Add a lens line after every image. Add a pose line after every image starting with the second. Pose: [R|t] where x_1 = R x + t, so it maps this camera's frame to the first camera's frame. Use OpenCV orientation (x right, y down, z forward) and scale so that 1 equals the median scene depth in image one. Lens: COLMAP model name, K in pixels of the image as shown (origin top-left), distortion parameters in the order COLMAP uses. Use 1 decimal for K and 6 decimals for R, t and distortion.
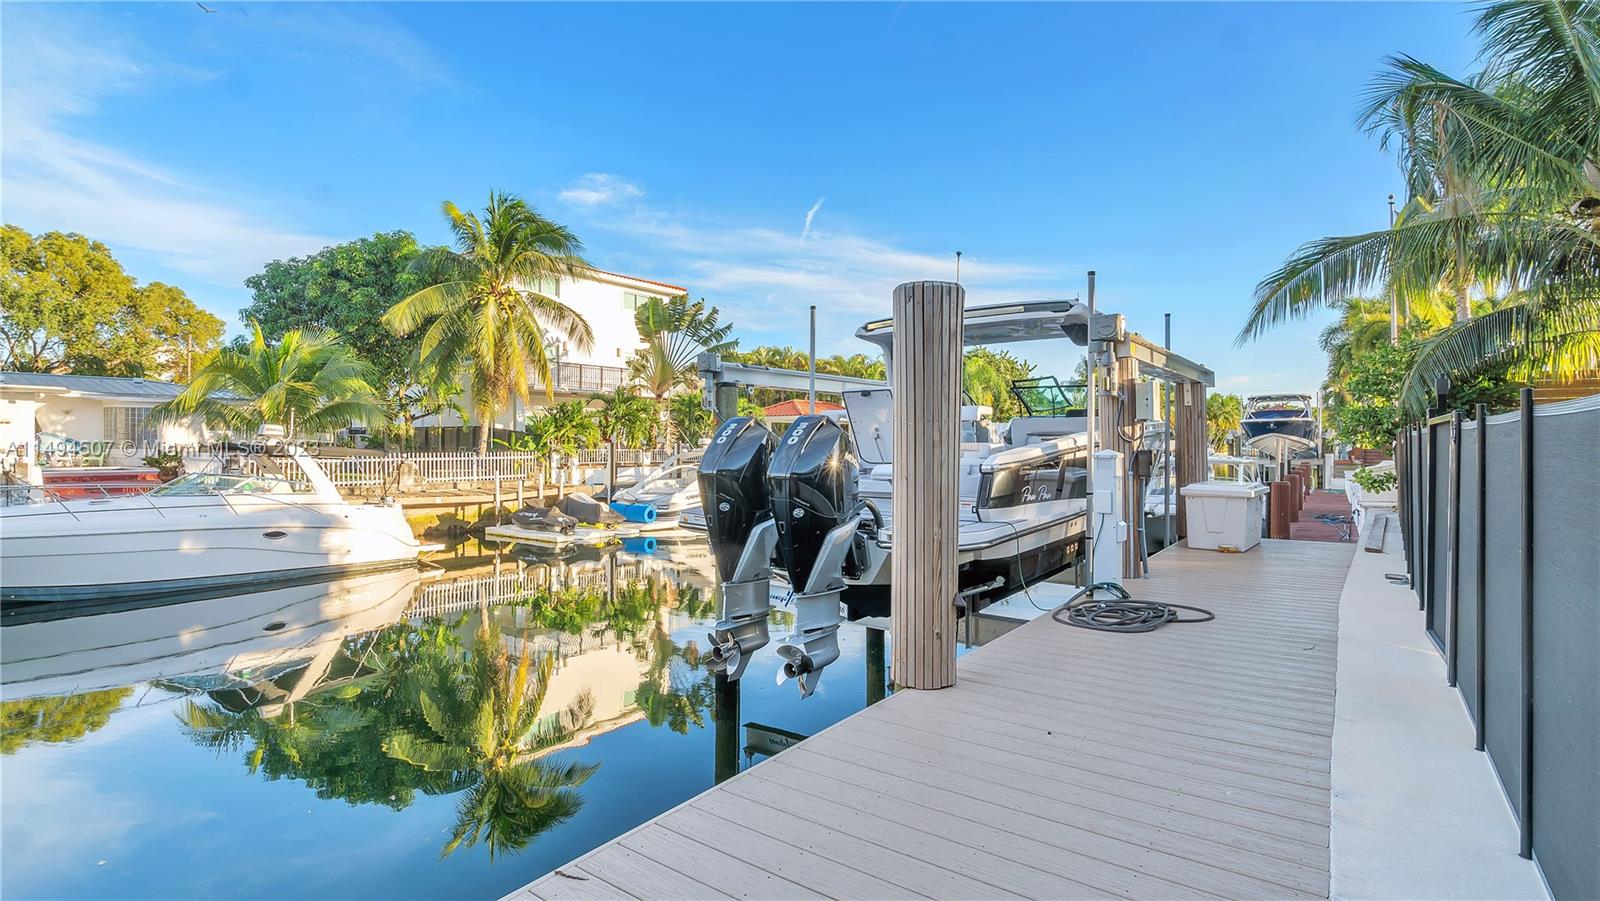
lens RADIAL K [[773.8, 0, 790.4], [0, 773.8, 447.3], [0, 0, 1]] dist [-0.011260, 0.000365]
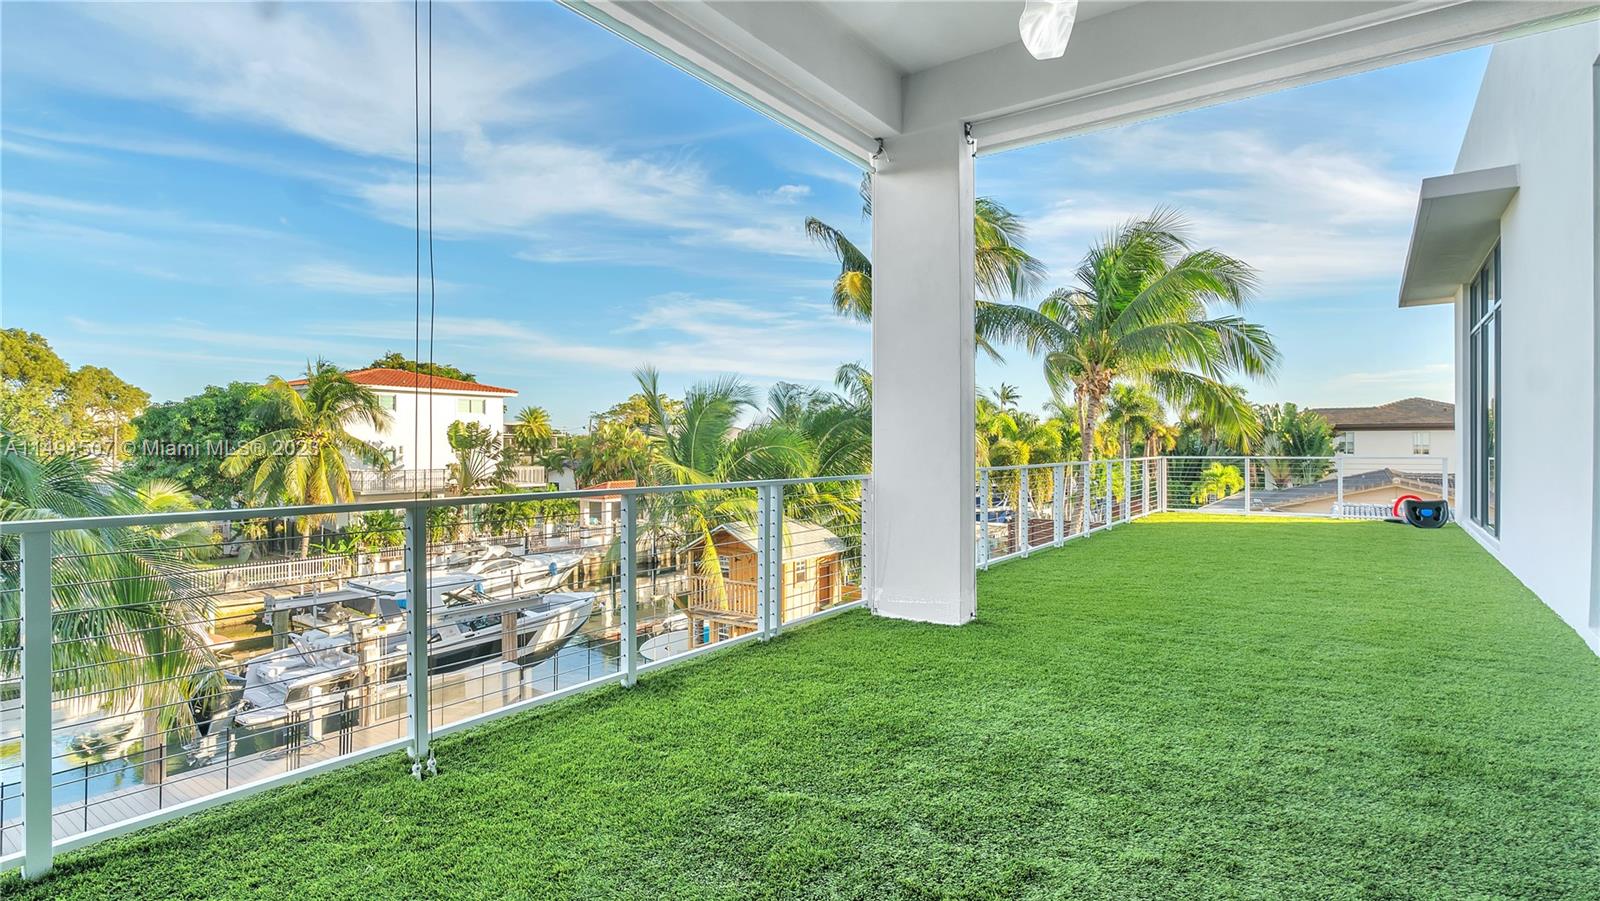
lens RADIAL K [[773.8, 0, 798.4], [0, 773.8, 437.7], [0, 0, 1]] dist [-0.011260, 0.000365]
pose [[0.999953, -0.006949, 0.006689, 0.419653], [0.007014, 0.999928, -0.009693, -0.164494], [-0.006621, 0.009740, 0.999931, -0.318384]]
